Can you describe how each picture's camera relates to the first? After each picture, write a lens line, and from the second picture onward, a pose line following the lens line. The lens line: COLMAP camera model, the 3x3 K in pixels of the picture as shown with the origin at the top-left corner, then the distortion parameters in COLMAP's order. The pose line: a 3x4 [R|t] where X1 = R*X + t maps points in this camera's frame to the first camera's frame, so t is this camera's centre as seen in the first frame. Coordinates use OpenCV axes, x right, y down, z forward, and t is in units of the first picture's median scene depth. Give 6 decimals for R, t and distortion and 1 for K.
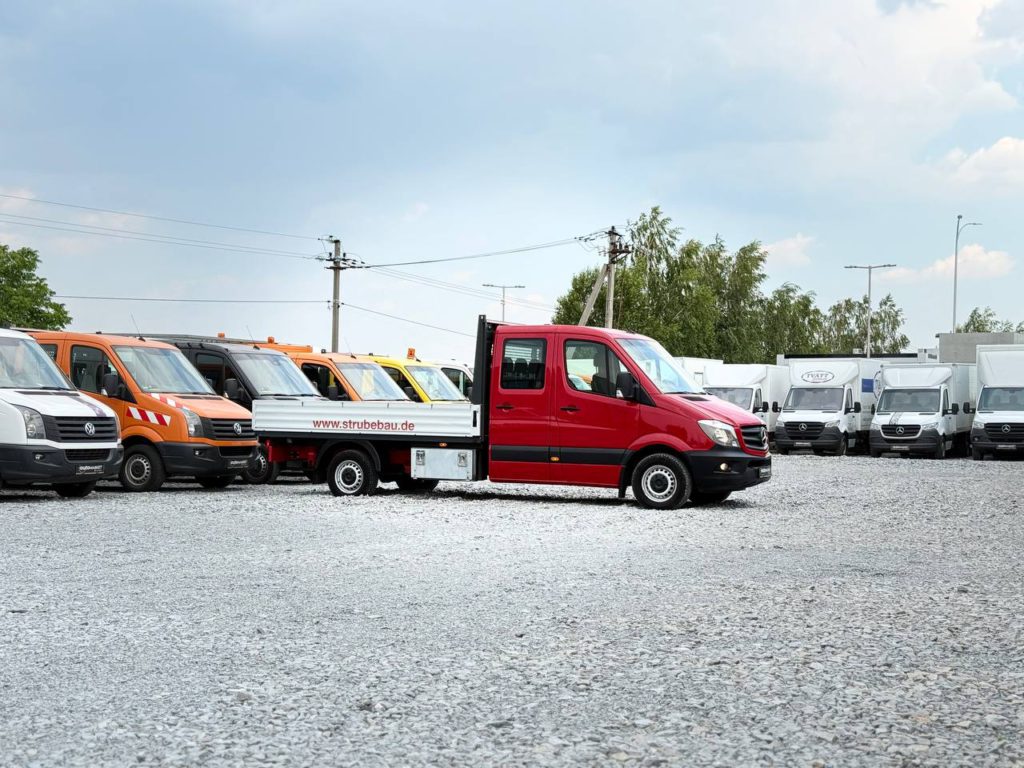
lens RADIAL K [[1428.5, 0, 515.3], [0, 1428.5, 390.3], [0, 0, 1]] dist [0.128018, -0.043683]
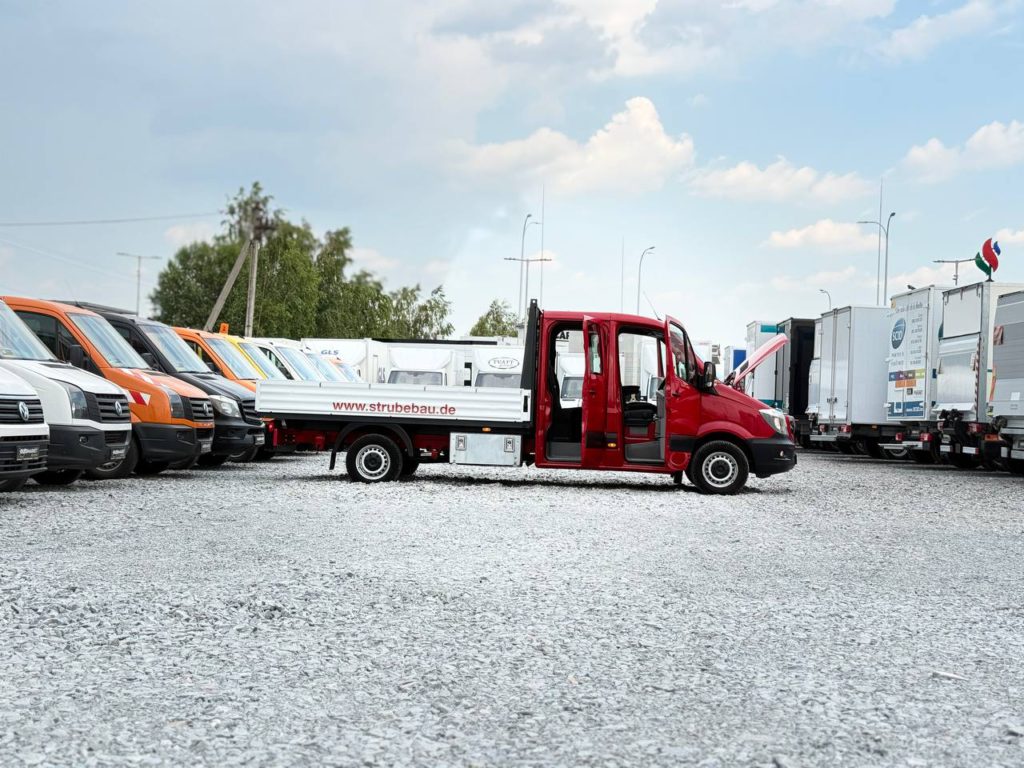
lens RADIAL K [[1428.5, 0, 515.3], [0, 1428.5, 390.3], [0, 0, 1]] dist [0.128018, -0.043683]
pose [[0.927685, 0.019716, 0.372842, -0.362409], [-0.024869, 0.999650, 0.009015, 0.001606], [-0.372534, -0.017635, 0.927851, 0.077150]]
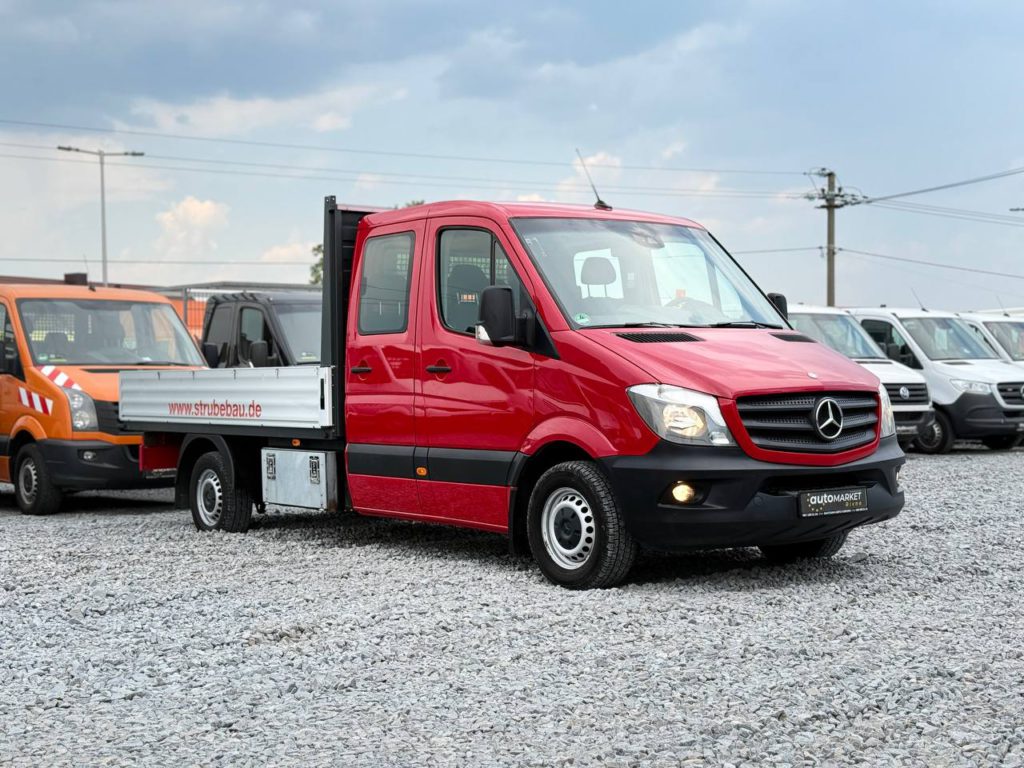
lens RADIAL K [[1433.0, 0, 513.9], [0, 1433.0, 386.9], [0, 0, 1]] dist [0.135628, -0.087295]
pose [[0.892236, -0.027845, -0.450710, 0.246856], [0.035689, 0.999323, 0.008913, 0.013527], [0.450156, -0.024038, 0.892626, 0.500202]]
